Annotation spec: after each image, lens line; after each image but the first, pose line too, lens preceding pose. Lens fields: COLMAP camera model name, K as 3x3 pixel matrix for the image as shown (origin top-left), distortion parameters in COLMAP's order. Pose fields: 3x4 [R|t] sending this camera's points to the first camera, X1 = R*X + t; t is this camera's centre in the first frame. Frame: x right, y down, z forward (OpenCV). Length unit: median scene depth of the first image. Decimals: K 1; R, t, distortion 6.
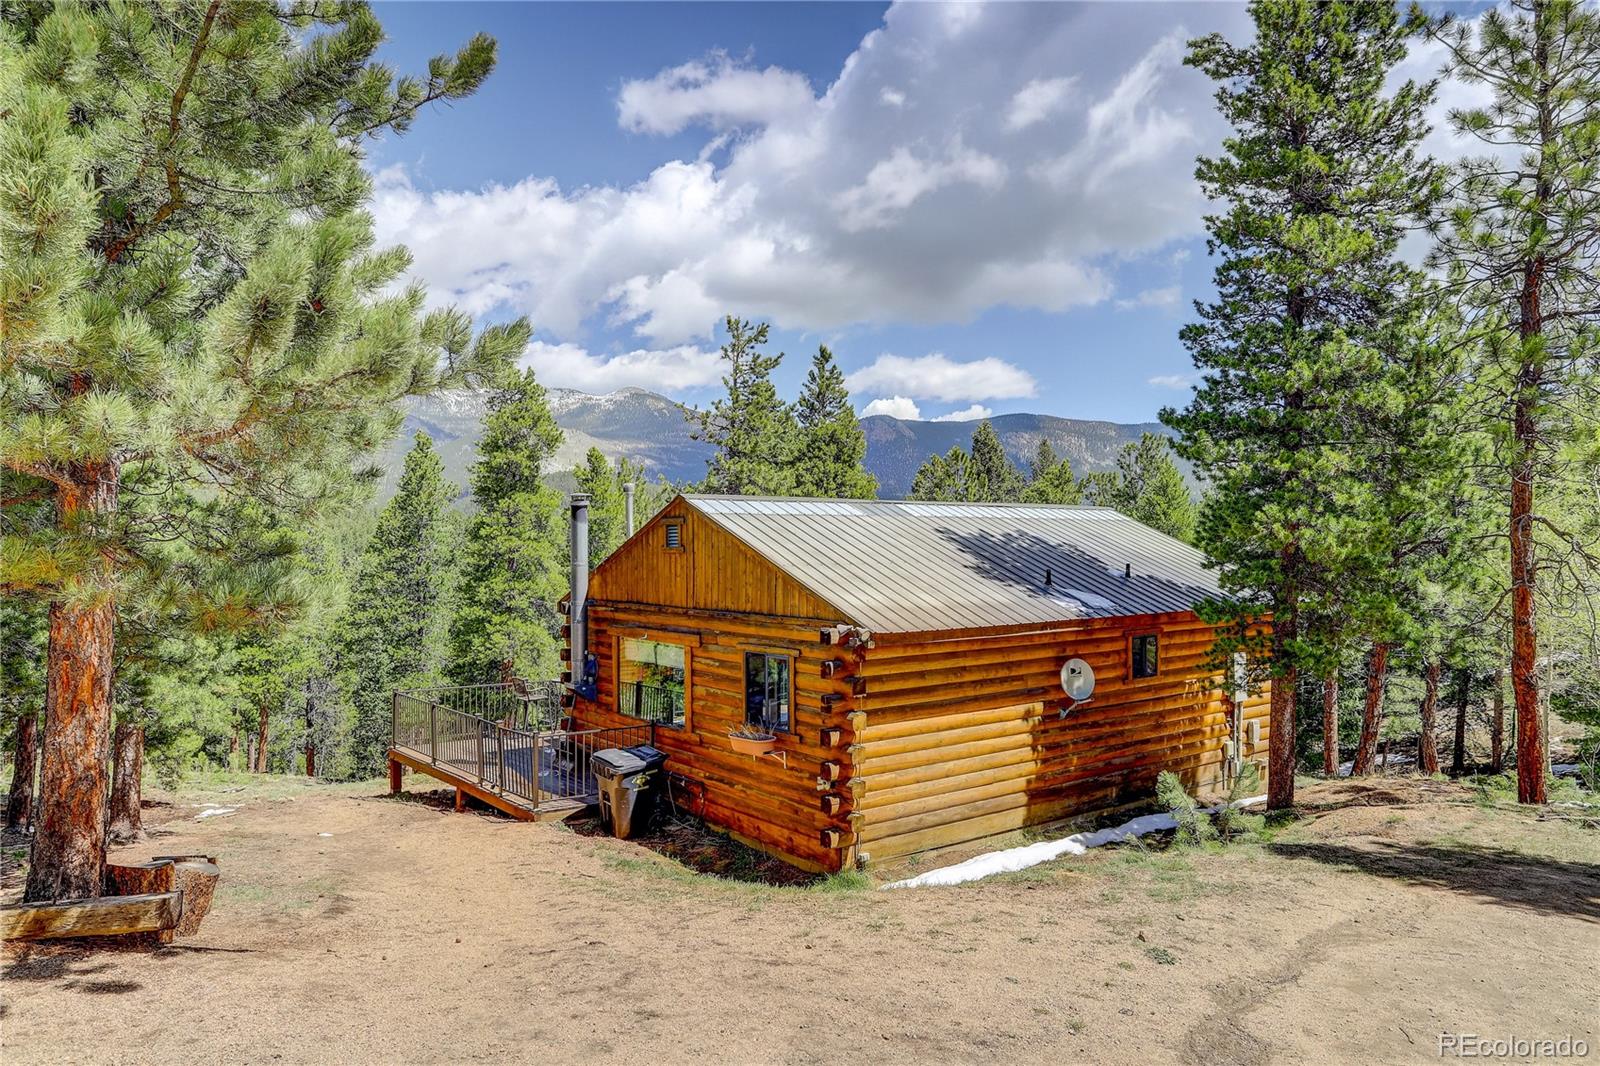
lens RADIAL K [[1120.6, 0, 798.2], [0, 1120.6, 522.7], [0, 0, 1]] dist [0.005445, -0.002066]
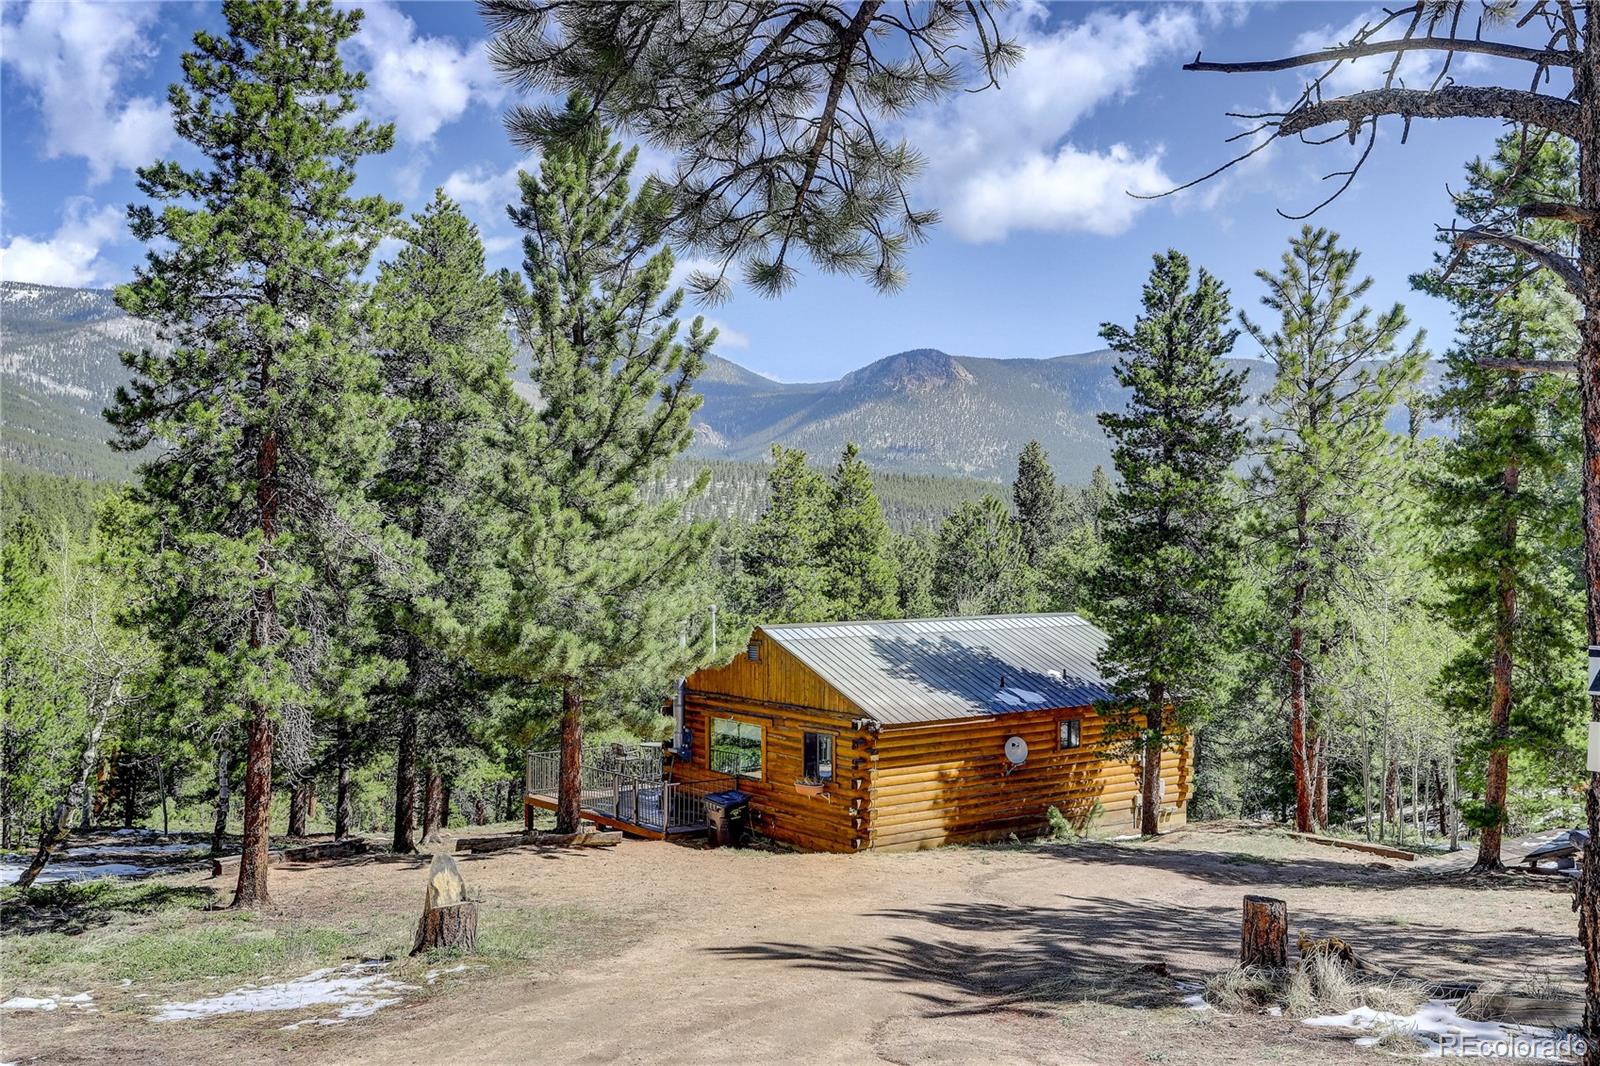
lens RADIAL K [[1533.3, 0, 803.5], [0, 1533.3, 530.7], [0, 0, 1]] dist [0.097823, 0.000000]
pose [[0.999968, 0.007824, -0.001938, -0.044351], [-0.007807, 0.999934, 0.008388, -0.183983], [0.002003, -0.008373, 0.999963, -1.154186]]
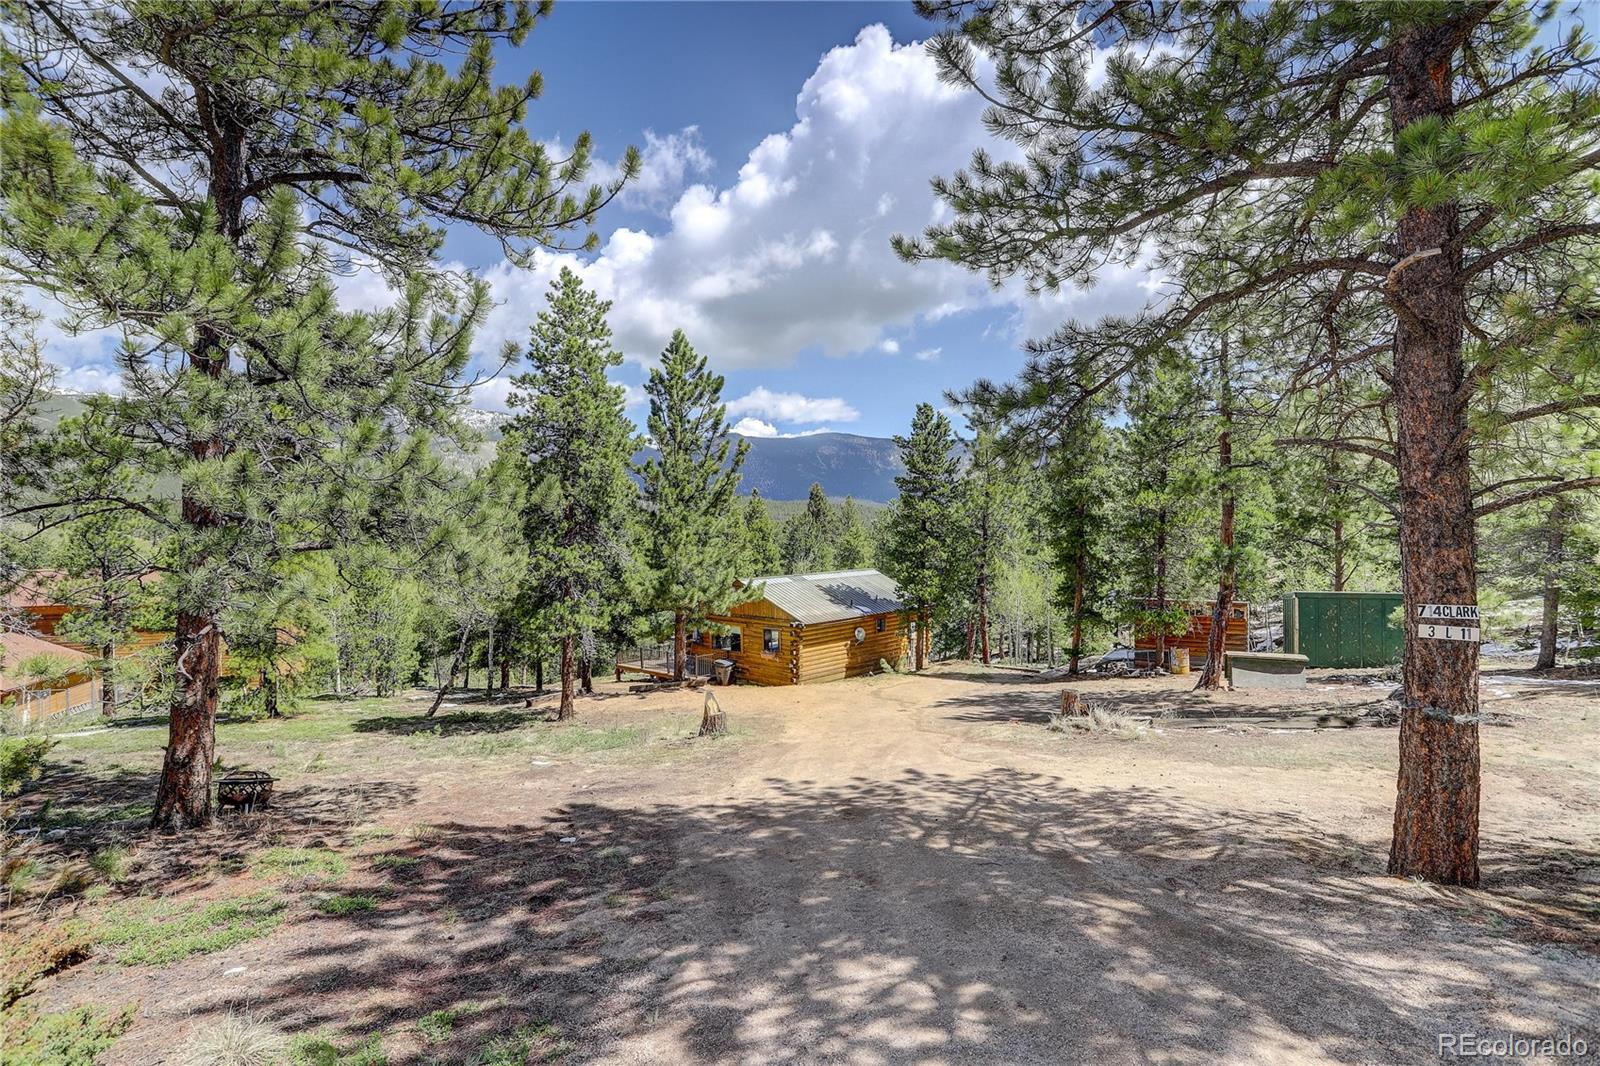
lens RADIAL K [[762.6, 0, 806.6], [0, 762.6, 536.8], [0, 0, 1]] dist [-0.036803, 0.004875]
pose [[0.987179, -0.011446, 0.159207, -0.274756], [0.007811, 0.999695, 0.023440, -0.209186], [-0.159427, -0.021896, 0.986967, -1.243540]]
